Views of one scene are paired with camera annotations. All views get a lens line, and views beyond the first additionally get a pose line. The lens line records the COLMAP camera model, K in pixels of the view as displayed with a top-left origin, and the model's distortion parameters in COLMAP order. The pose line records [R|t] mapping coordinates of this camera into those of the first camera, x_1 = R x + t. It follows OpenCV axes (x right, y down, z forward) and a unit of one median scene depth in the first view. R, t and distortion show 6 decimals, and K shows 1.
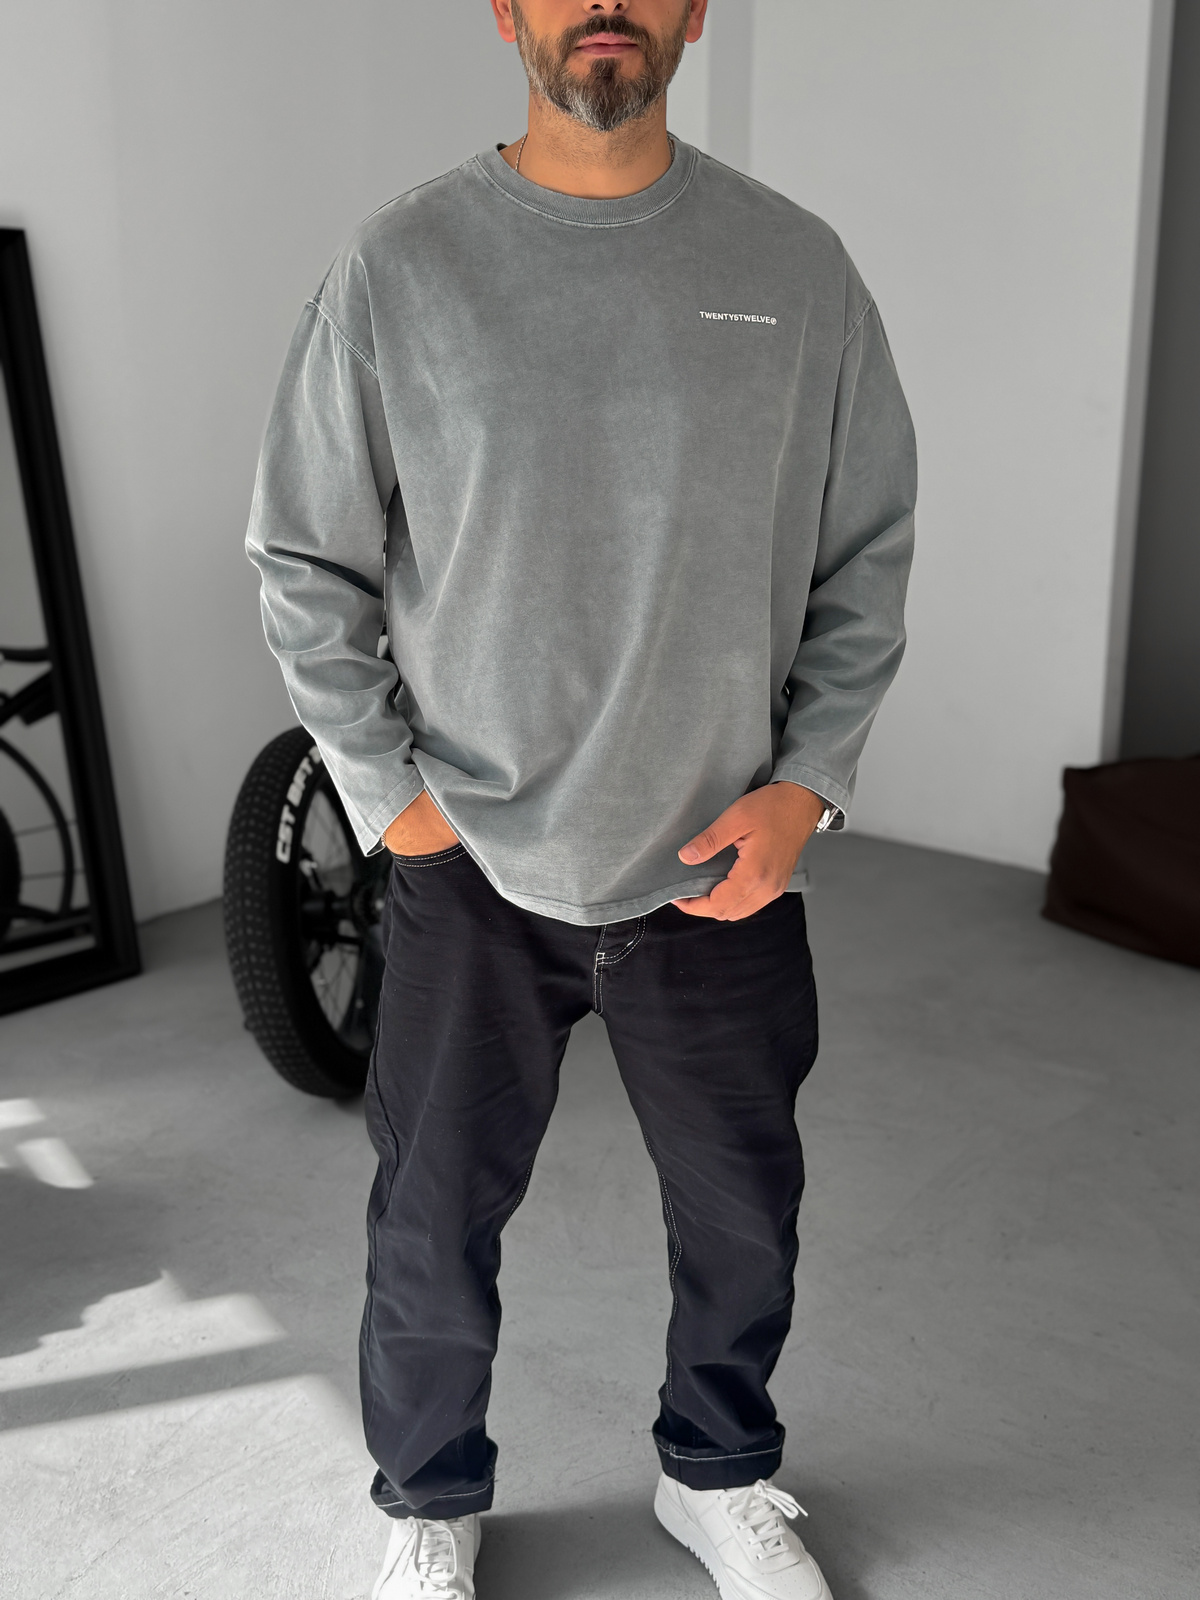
lens RADIAL K [[1945.1, 0, 655.2], [0, 1945.1, 804.6], [0, 0, 1]] dist [0.033424, 0.000000]
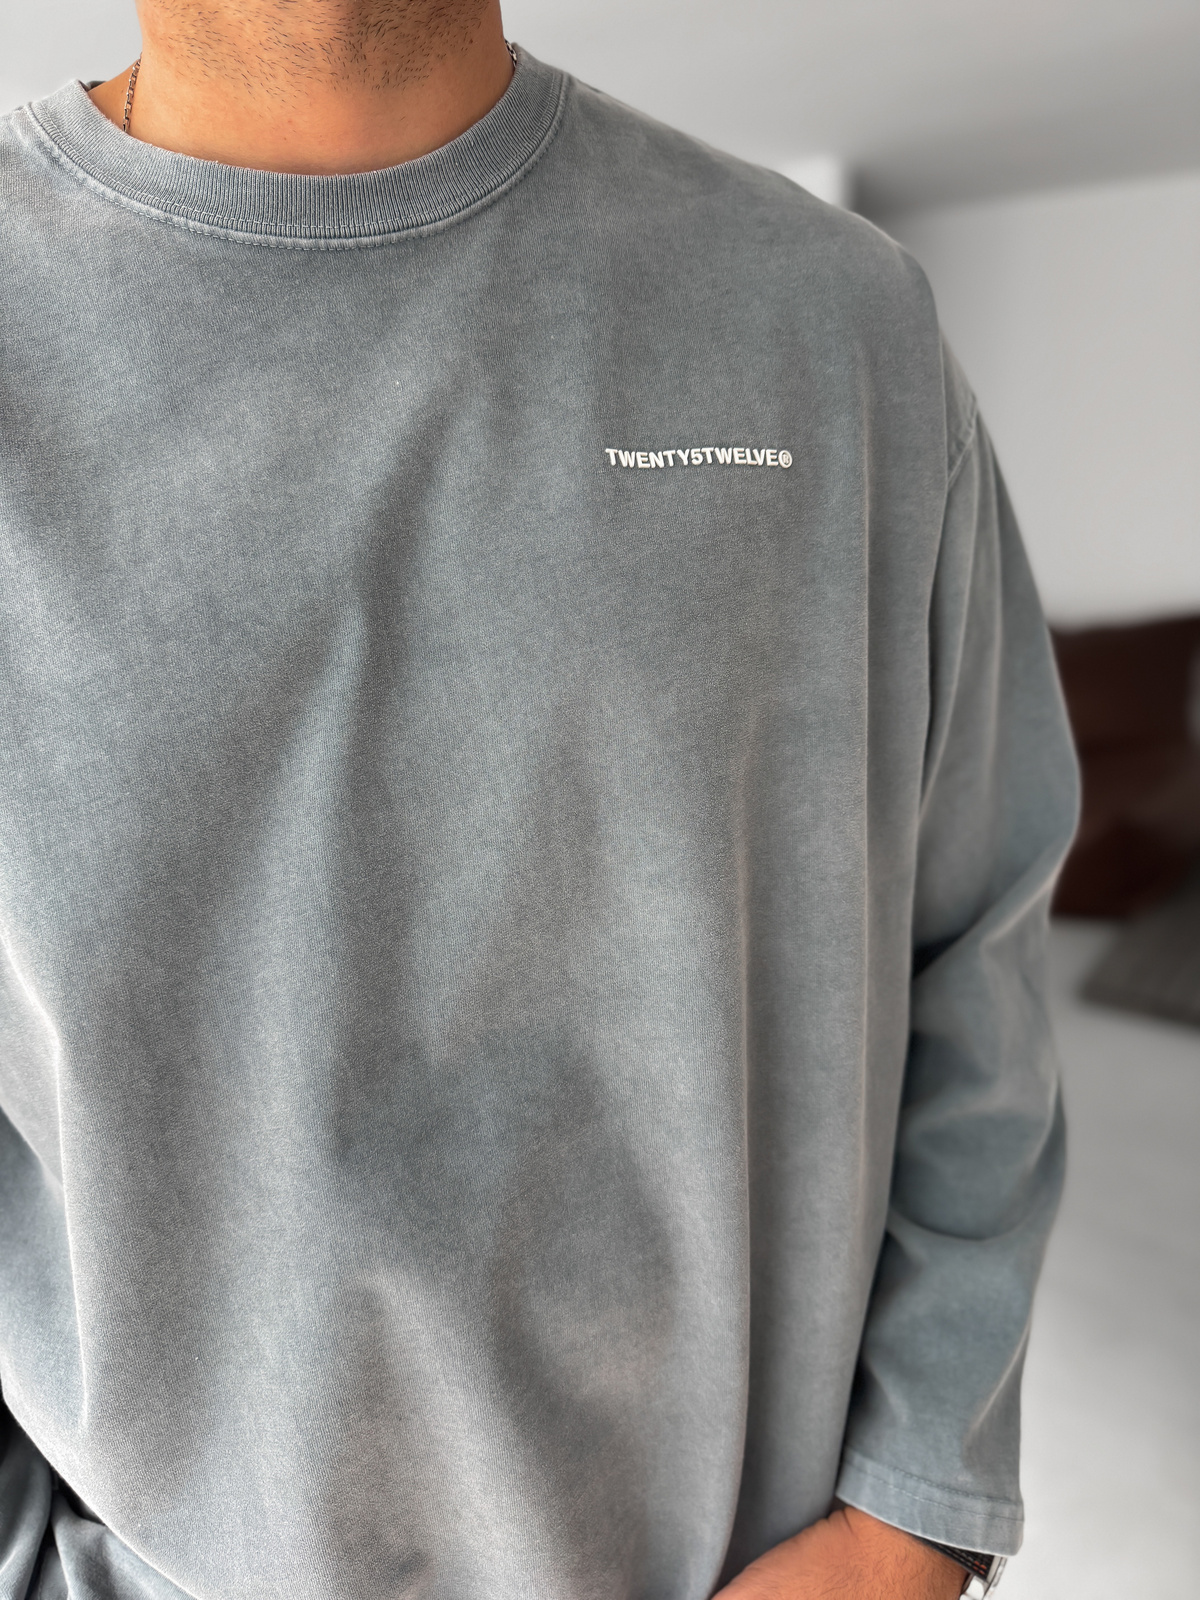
lens RADIAL K [[1221.9, 0, 599.3], [0, 1221.9, 825.4], [0, 0, 1]] dist [0.053989, -0.030410]
pose [[0.997023, -0.076629, 0.008499, 0.013740], [0.076048, 0.995577, 0.055161, -0.191262], [-0.012688, -0.054350, 0.998441, 0.748329]]
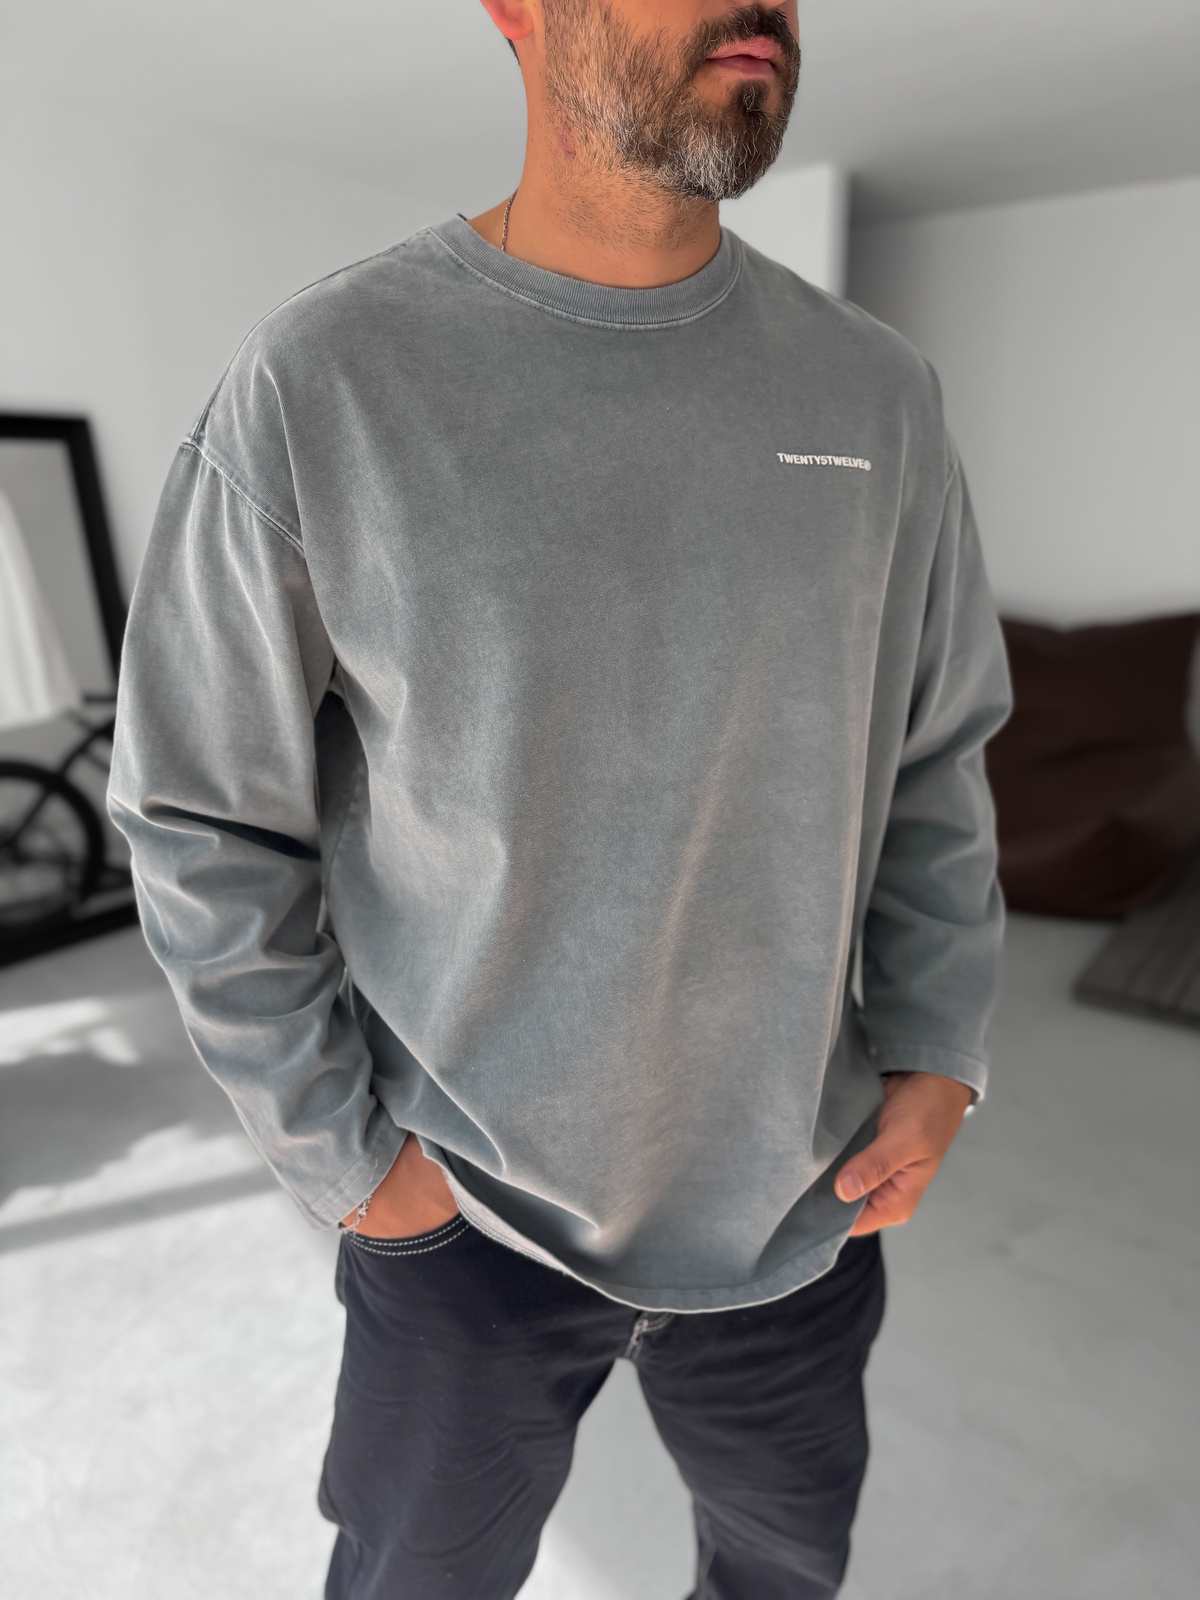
lens RADIAL K [[1093.3, 0, 654.1], [0, 1093.3, 780.6], [0, 0, 1]] dist [0.019710, -0.017979]
pose [[0.984944, -0.055063, 0.163869, -0.091593], [0.046841, 0.997462, 0.053624, -0.158549], [-0.166406, -0.045141, 0.985024, 0.613710]]
